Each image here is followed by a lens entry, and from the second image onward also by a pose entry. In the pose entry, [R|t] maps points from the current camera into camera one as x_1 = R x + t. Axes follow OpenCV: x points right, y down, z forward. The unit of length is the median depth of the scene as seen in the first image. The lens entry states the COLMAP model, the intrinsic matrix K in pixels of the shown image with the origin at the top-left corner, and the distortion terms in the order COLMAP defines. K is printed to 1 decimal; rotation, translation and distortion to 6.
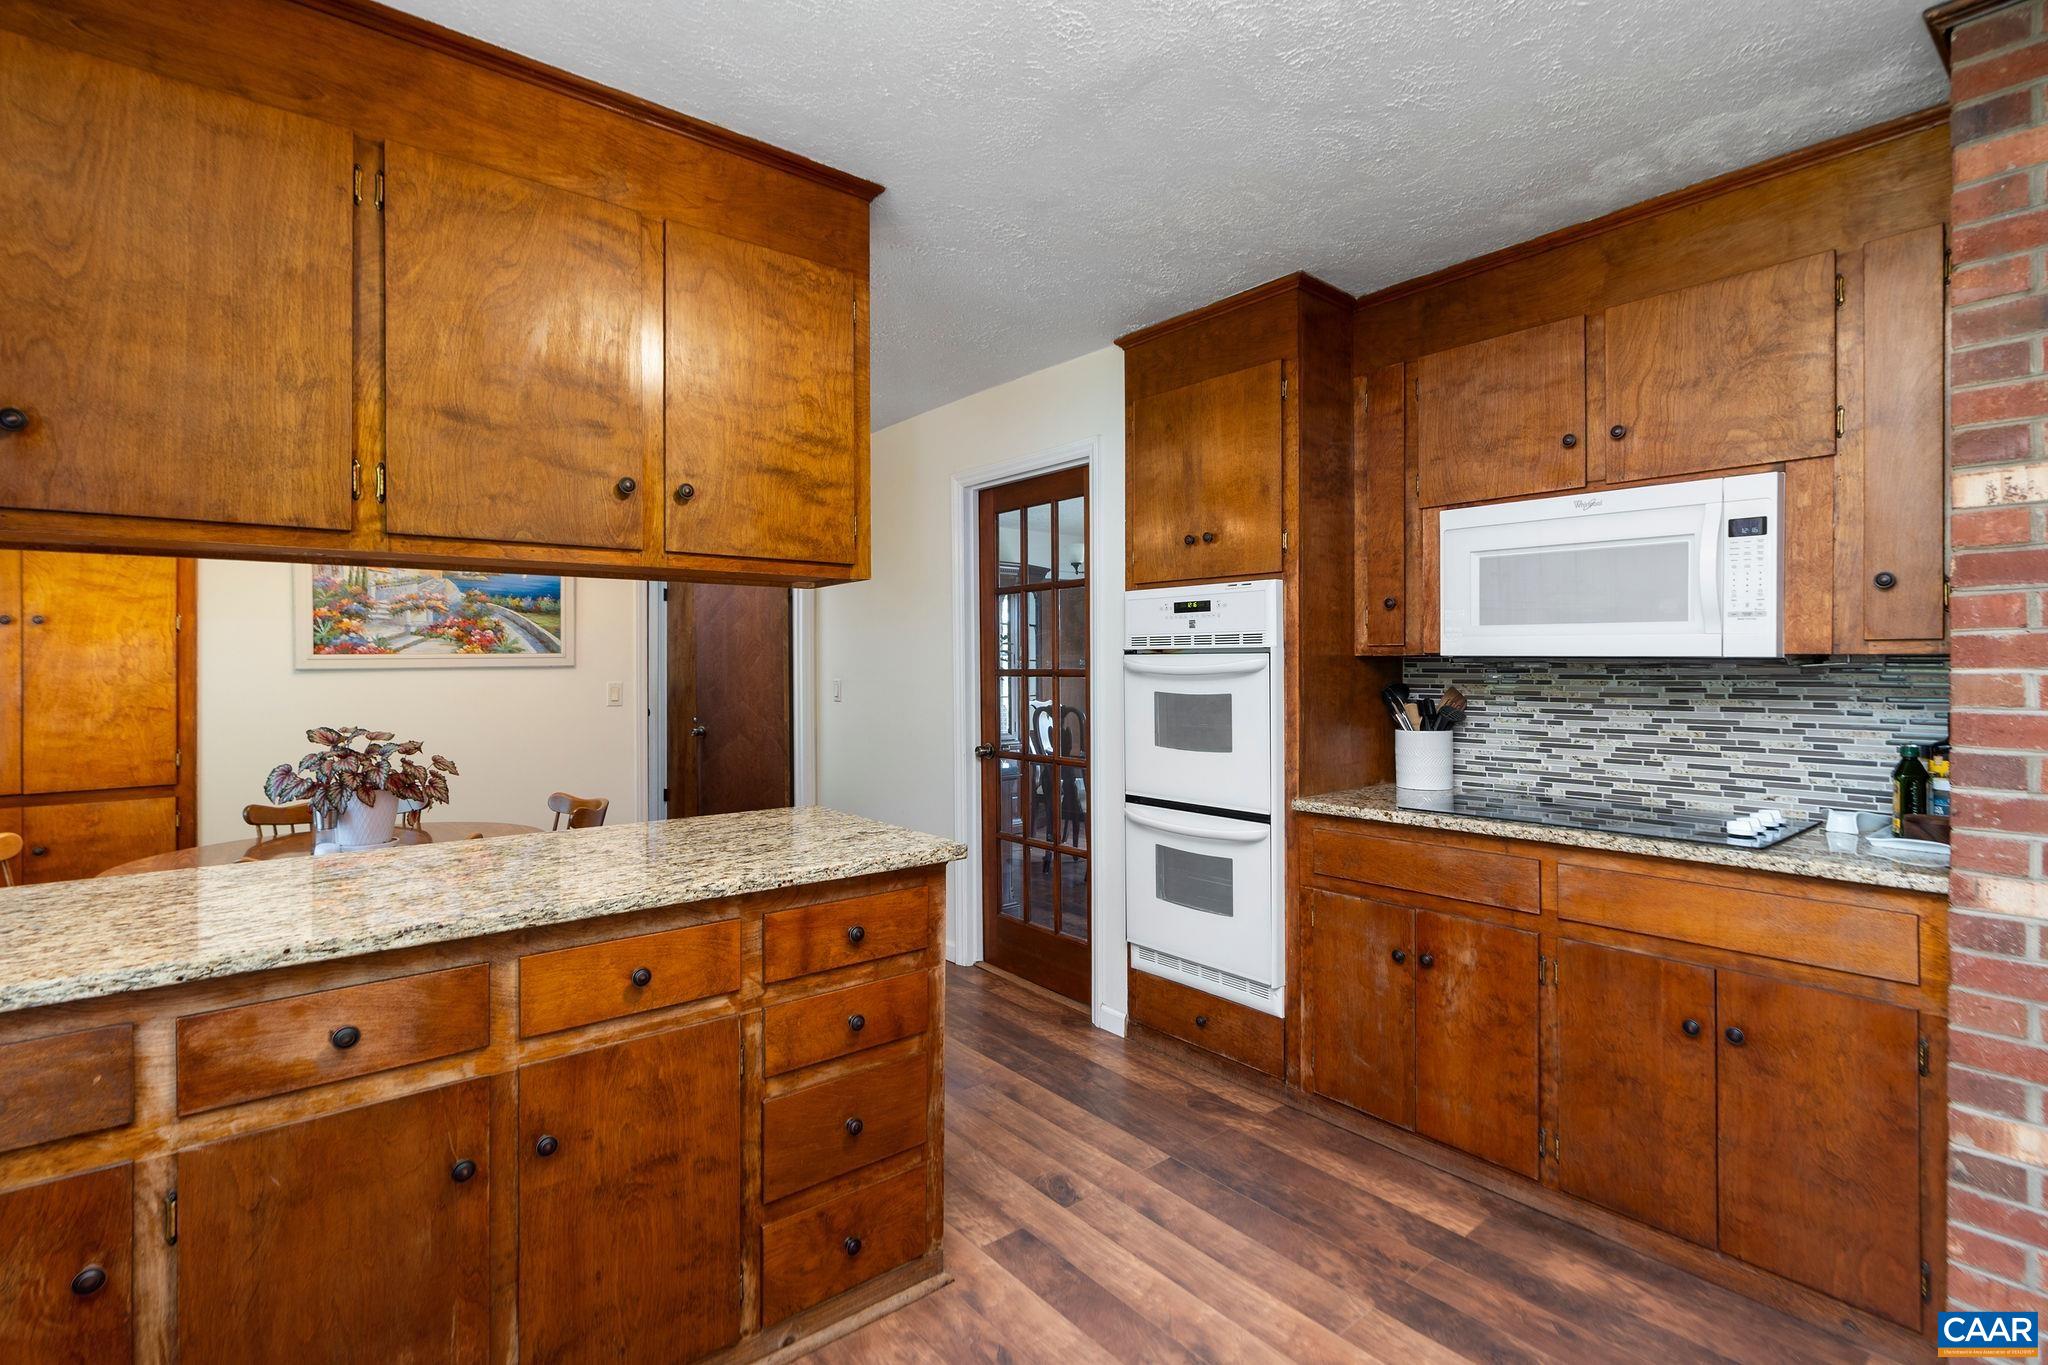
lens RADIAL K [[931.1, 0, 1016.5], [0, 931.1, 669.5], [0, 0, 1]] dist [-0.013038, 0.000310]
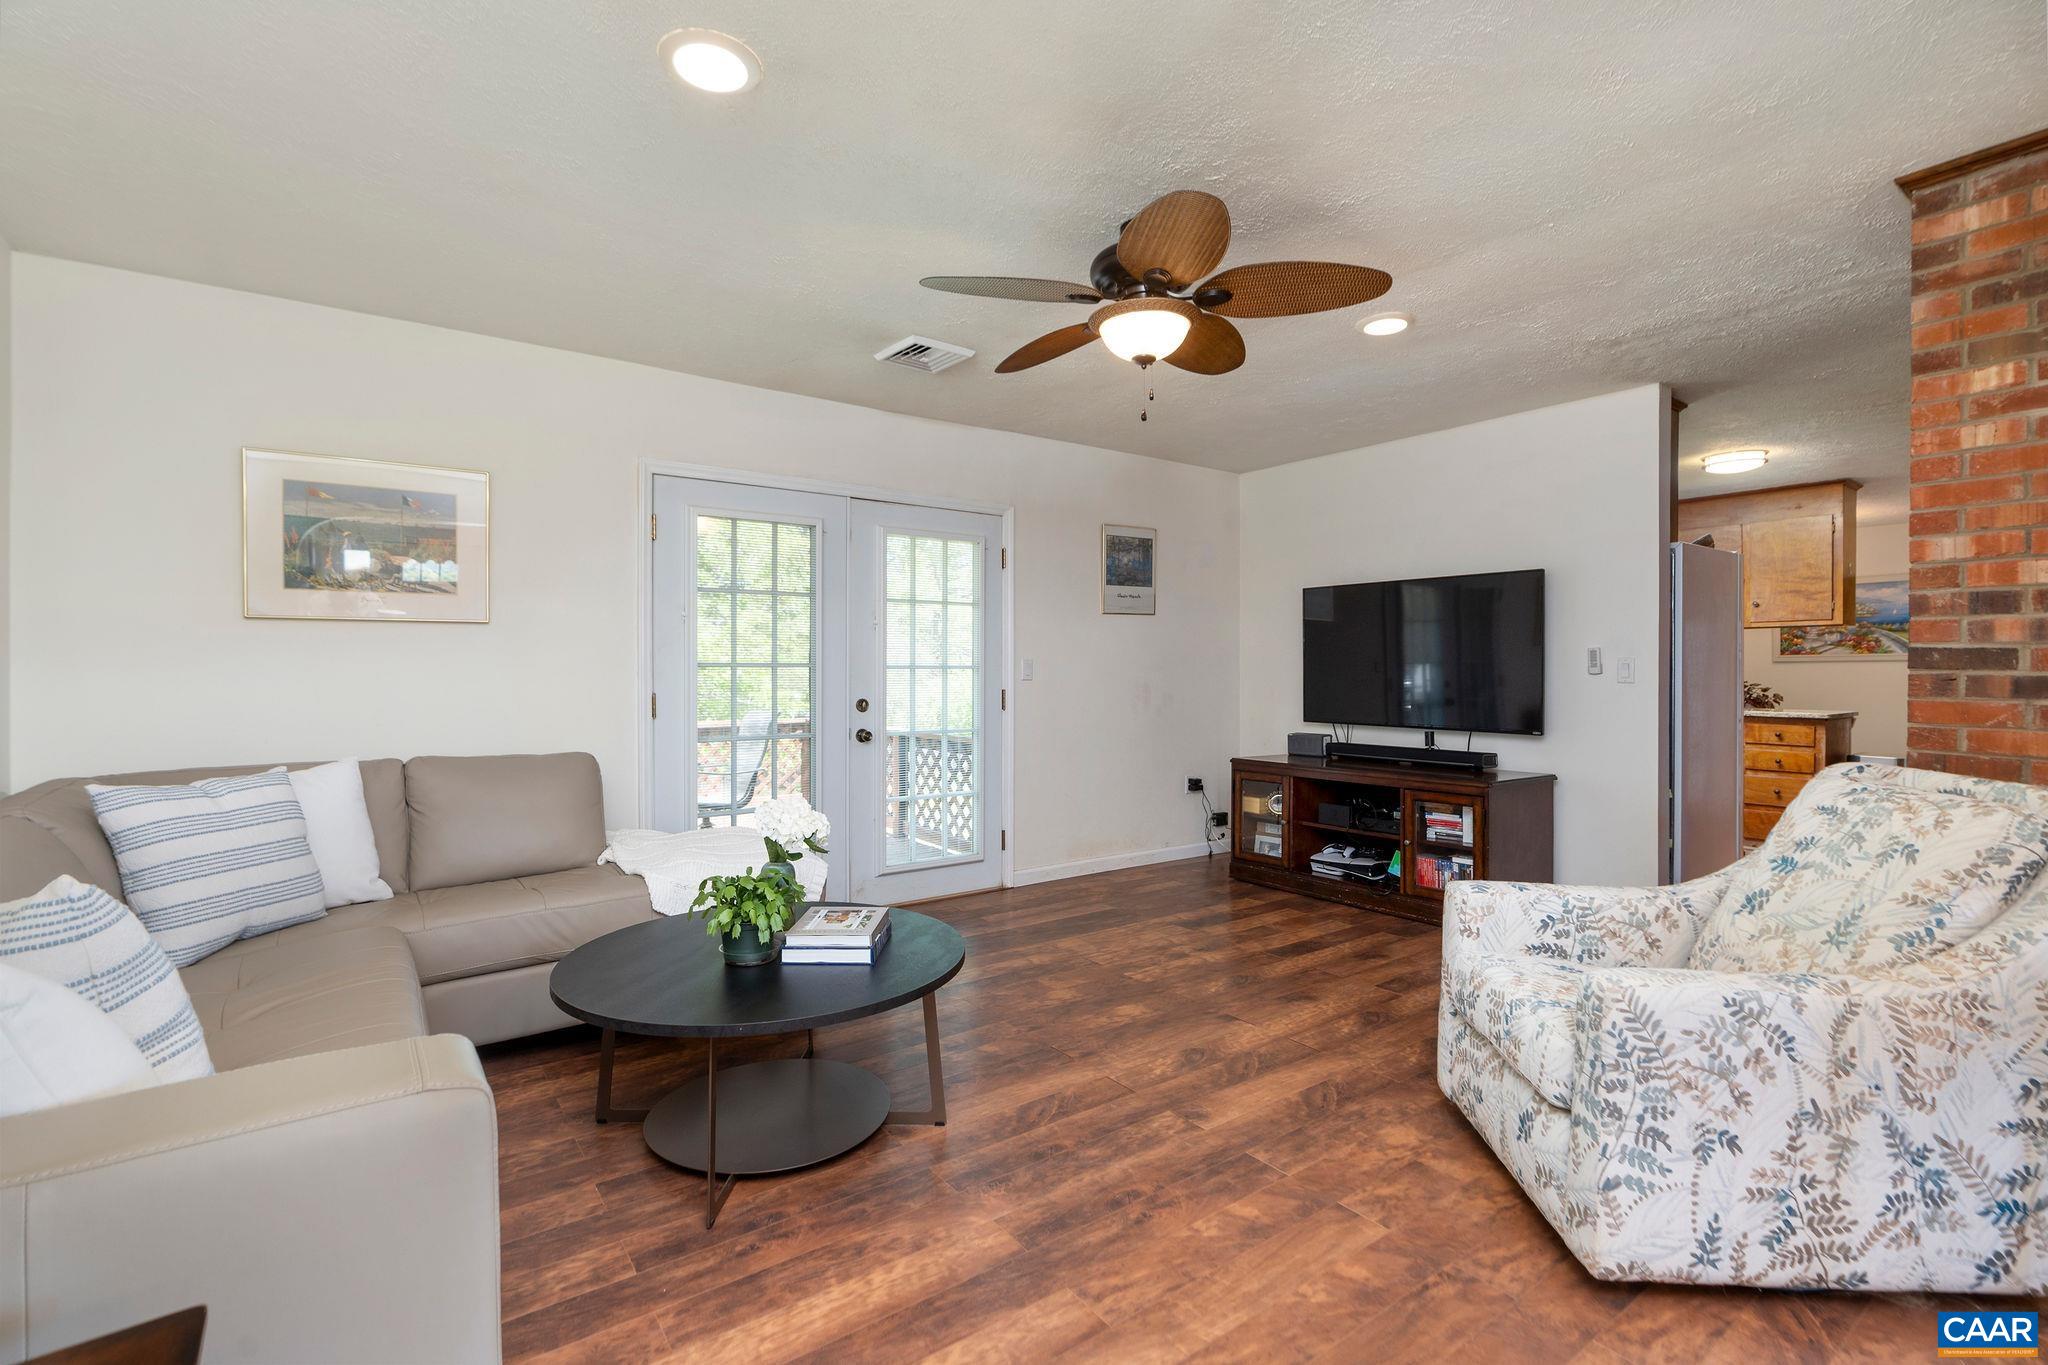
lens RADIAL K [[931.1, 0, 1007.4], [0, 931.1, 681.0], [0, 0, 1]] dist [-0.013038, 0.000310]
pose [[-0.047901, 0.014424, -0.998748, 1.495206], [-0.010405, 0.999834, 0.014939, 0.030985], [0.998798, 0.011108, -0.047743, -0.738205]]
